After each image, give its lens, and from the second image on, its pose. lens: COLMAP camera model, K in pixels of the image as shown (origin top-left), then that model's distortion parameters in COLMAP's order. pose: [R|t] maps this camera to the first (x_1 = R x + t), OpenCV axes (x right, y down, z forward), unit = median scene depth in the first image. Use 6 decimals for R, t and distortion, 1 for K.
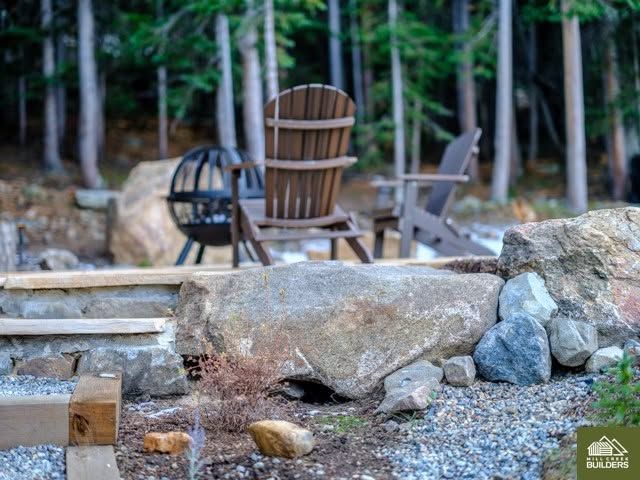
lens RADIAL K [[1194.8, 0, 320.0], [0, 1194.8, 240.0], [0, 0, 1]] dist [0.029118, 0.066975]
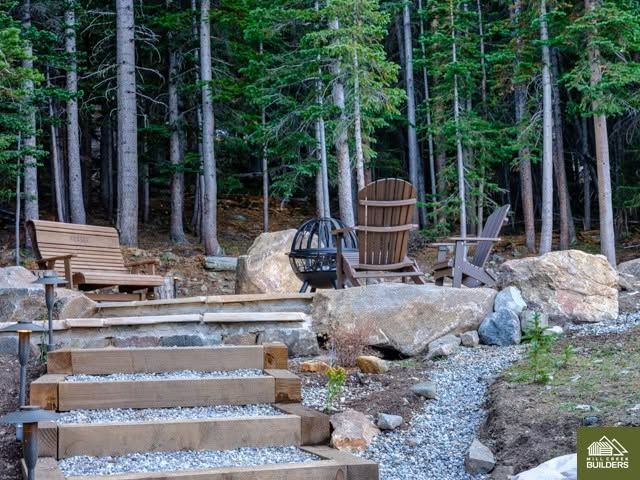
lens RADIAL K [[1194.8, 0, 320.0], [0, 1194.8, 240.0], [0, 0, 1]] dist [0.029118, 0.066975]
pose [[0.997575, -0.007179, -0.069222, 0.010923], [0.002823, 0.998021, -0.062818, 0.048395], [0.069536, 0.062470, 0.995622, -0.551039]]
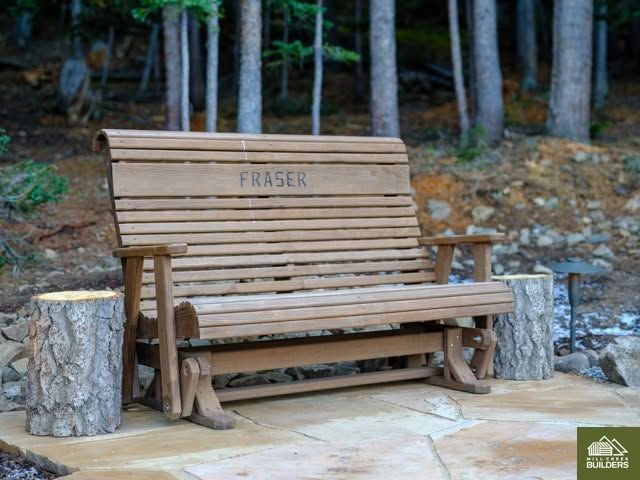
lens RADIAL K [[1194.8, 0, 320.0], [0, 1194.8, 240.0], [0, 0, 1]] dist [0.029118, 0.066975]
pose [[0.860224, 0.044358, -0.507984, -0.141739], [-0.012477, 0.997742, 0.065996, -0.093201], [0.509764, -0.050433, 0.858835, 0.836605]]
